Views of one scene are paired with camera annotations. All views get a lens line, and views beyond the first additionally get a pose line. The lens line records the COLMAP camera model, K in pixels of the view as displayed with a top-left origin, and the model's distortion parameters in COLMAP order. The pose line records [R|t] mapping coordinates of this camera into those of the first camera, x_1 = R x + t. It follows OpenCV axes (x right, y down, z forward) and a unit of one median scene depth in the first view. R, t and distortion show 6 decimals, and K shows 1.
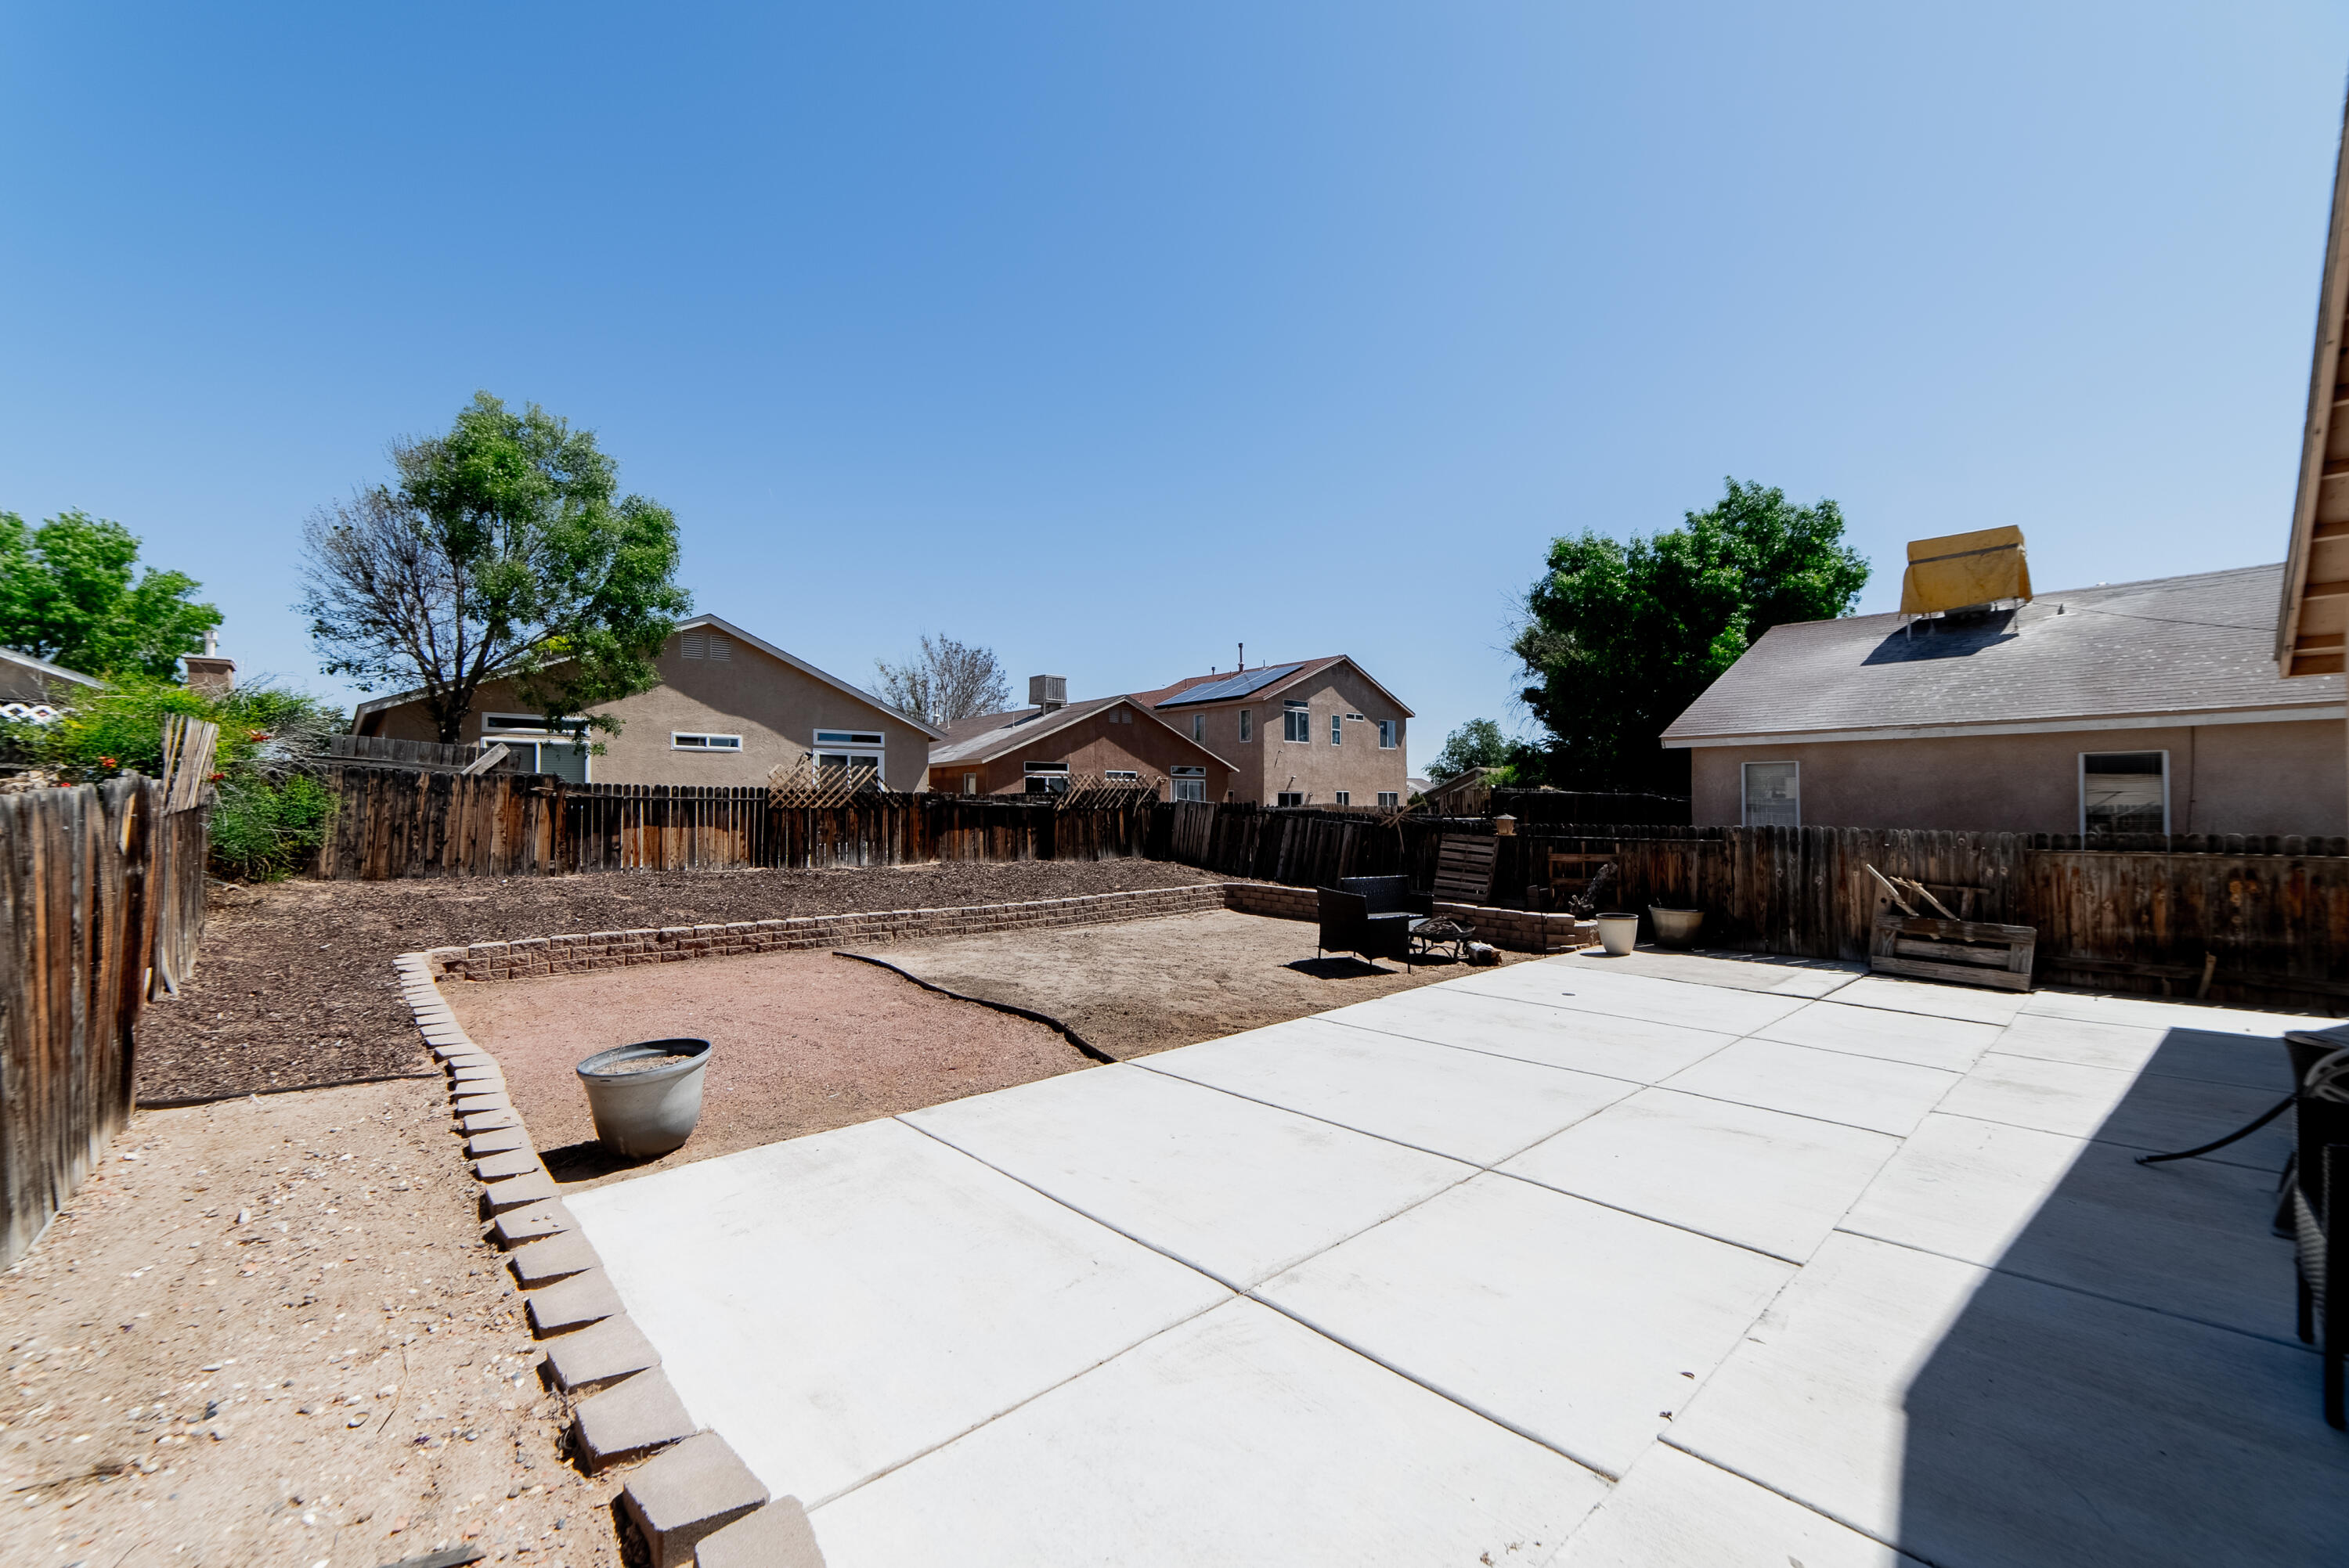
lens RADIAL K [[920.6, 0, 1161.4], [0, 920.6, 797.4], [0, 0, 1]] dist [0.009489, -0.002092]
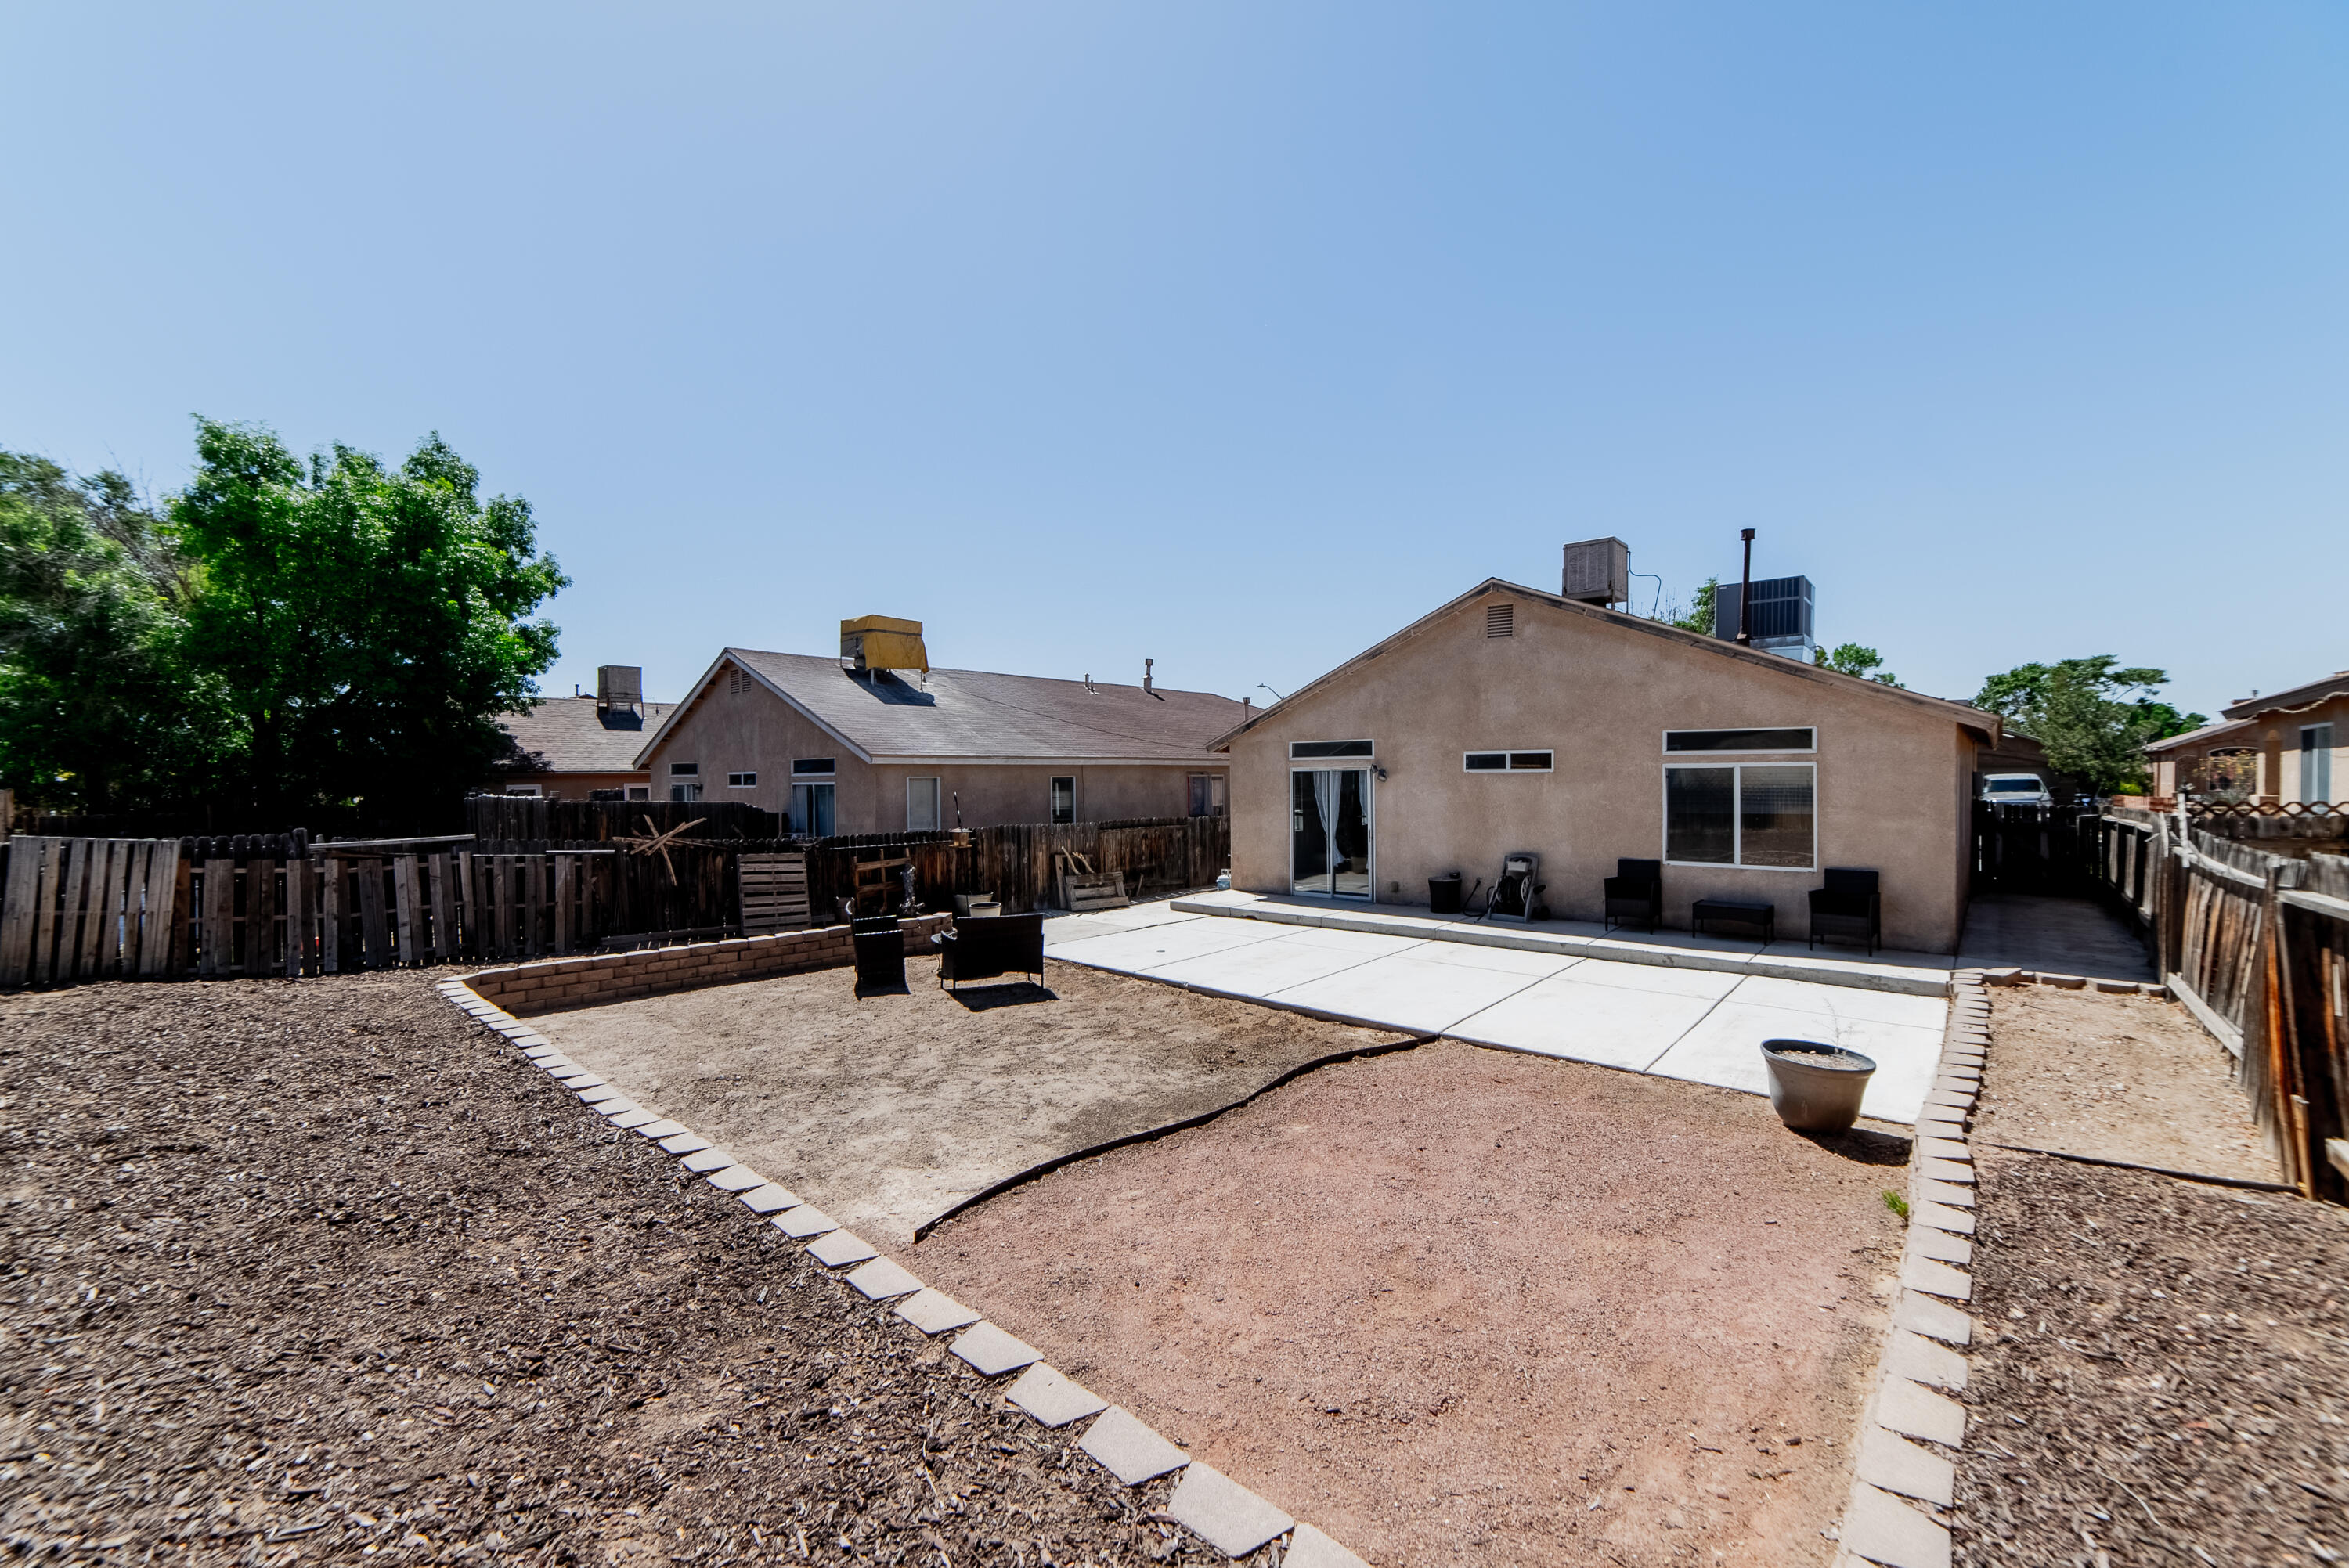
lens RADIAL K [[920.6, 0, 1161.4], [0, 920.6, 797.4], [0, 0, 1]] dist [0.009489, -0.002092]
pose [[-0.097102, -0.020852, 0.995056, -0.655502], [0.001308, 0.999777, 0.021079, -0.035815], [-0.995274, 0.003348, -0.097053, 0.771088]]
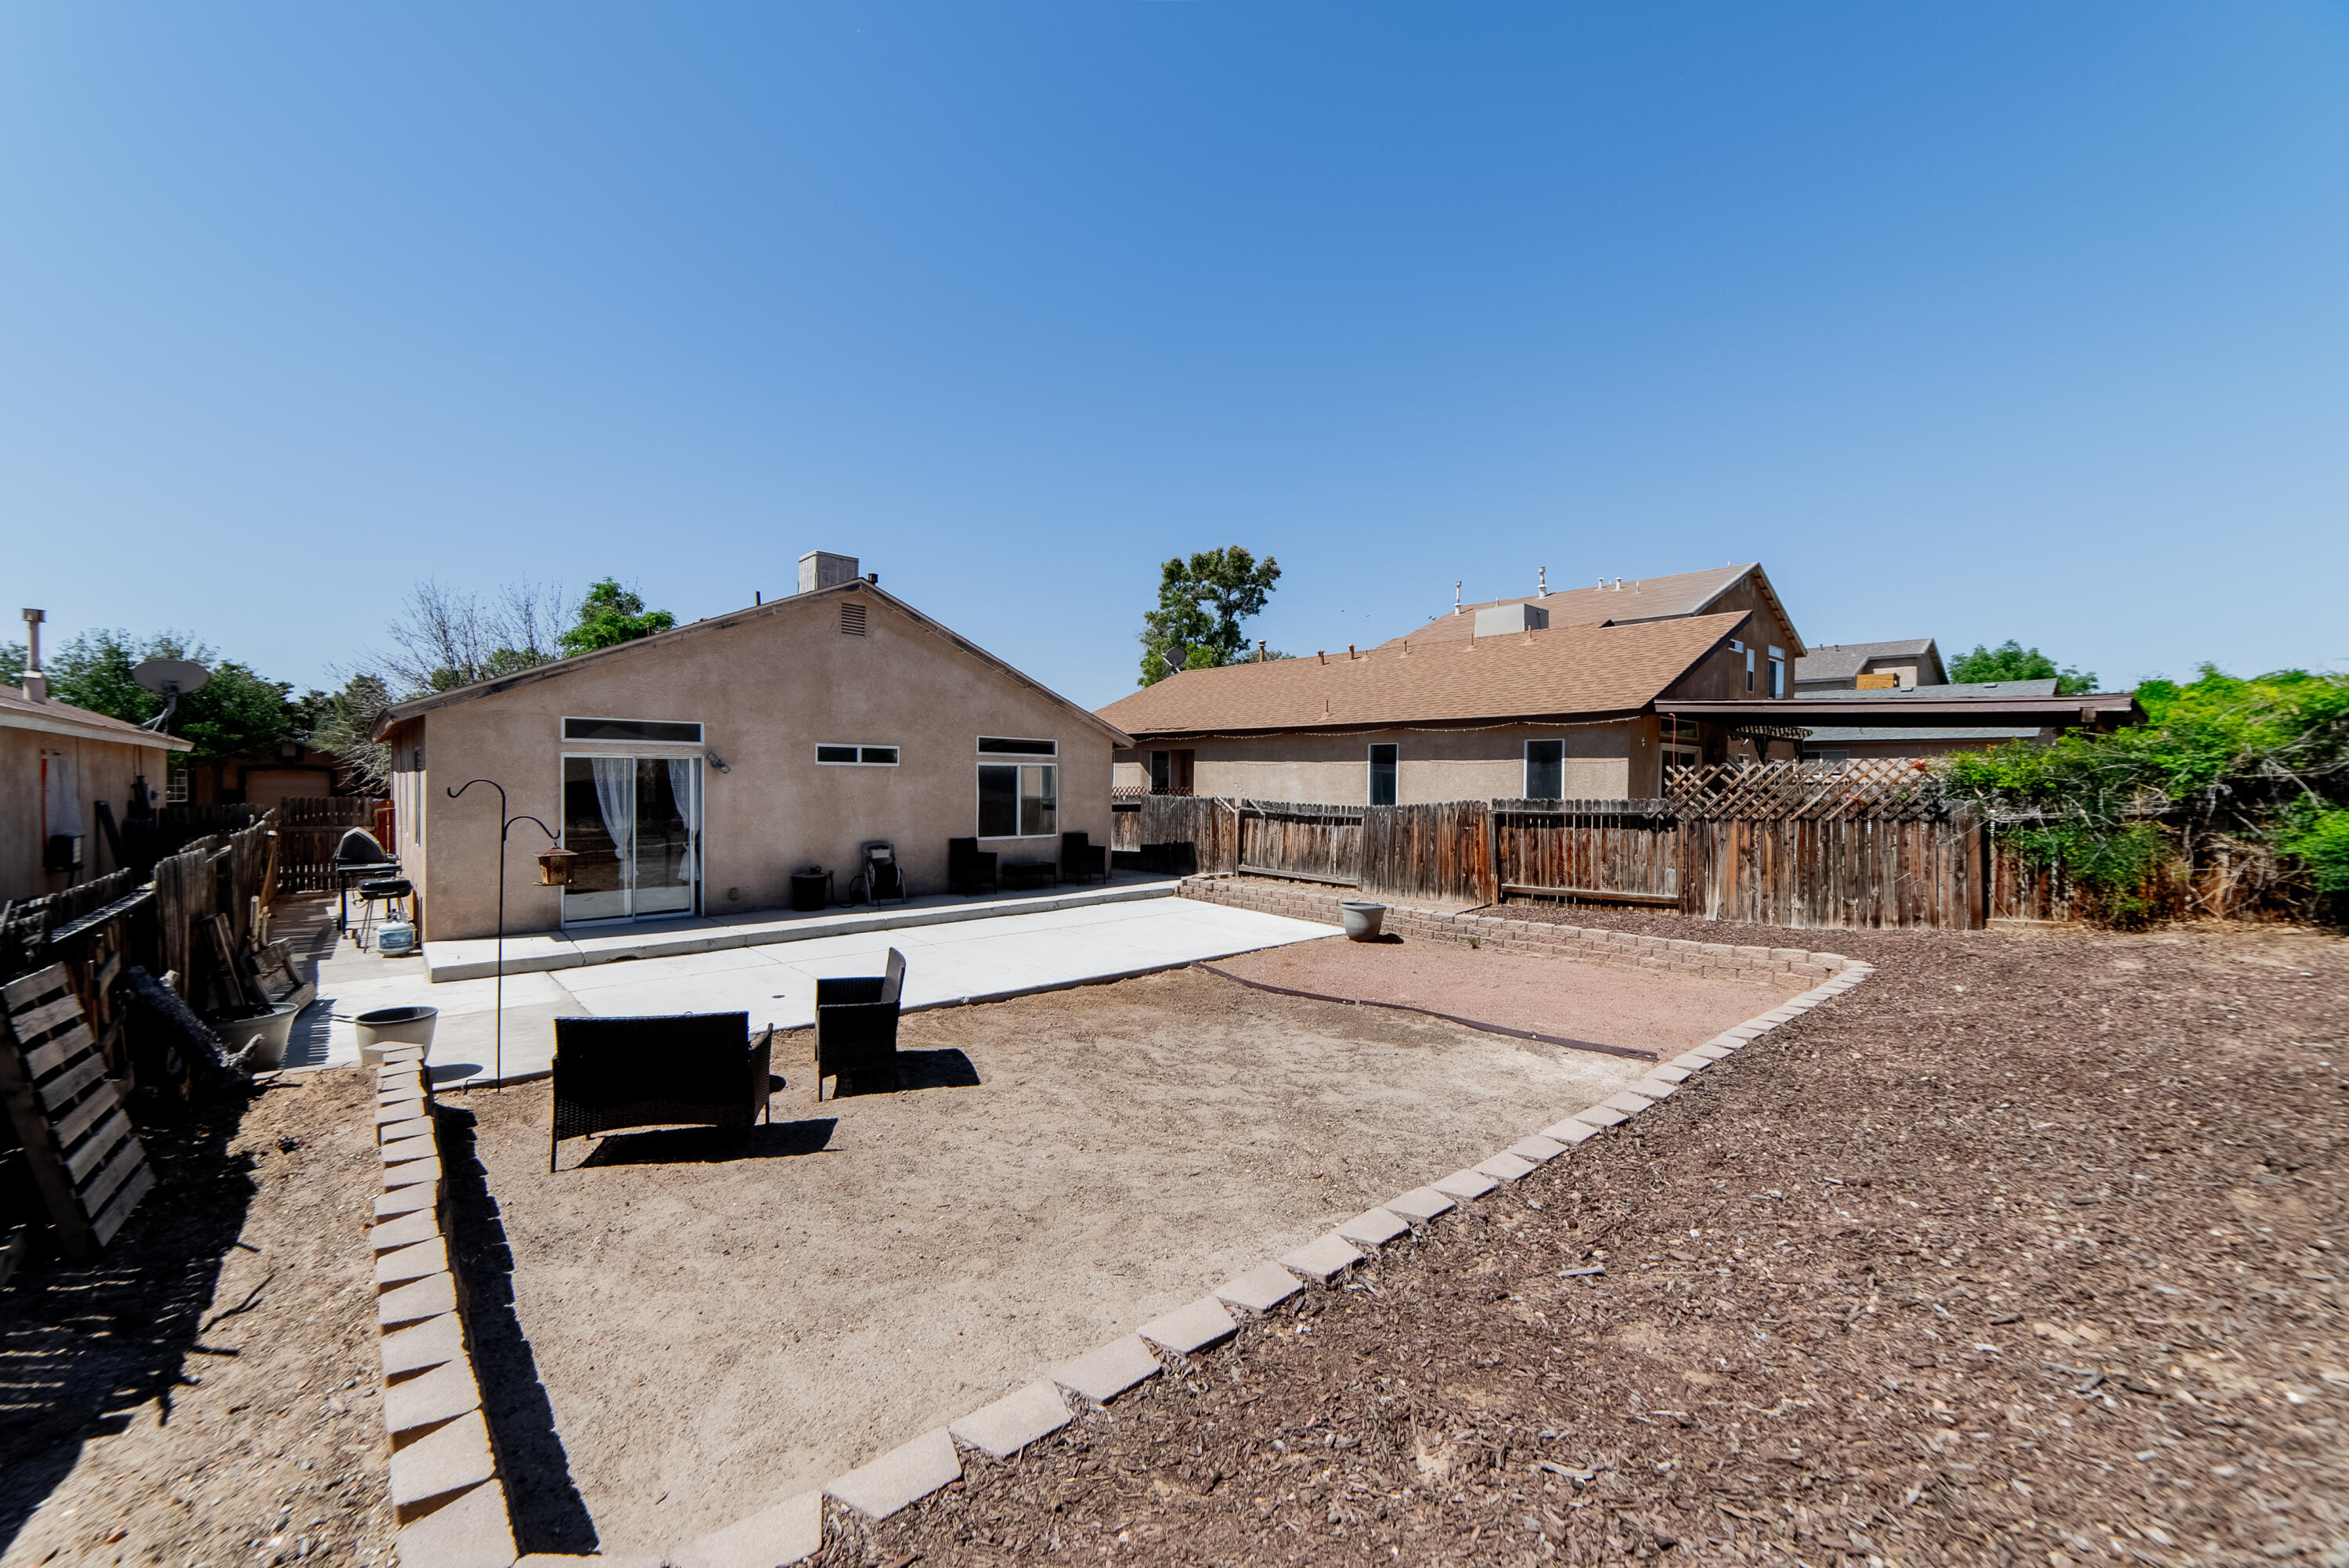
lens RADIAL K [[920.6, 0, 1161.4], [0, 920.6, 797.4], [0, 0, 1]] dist [0.009489, -0.002092]
pose [[-0.999895, -0.004974, 0.013638, -0.008190], [-0.004795, 0.999902, 0.013166, -0.019683], [-0.013703, 0.013100, -0.999820, 1.383812]]
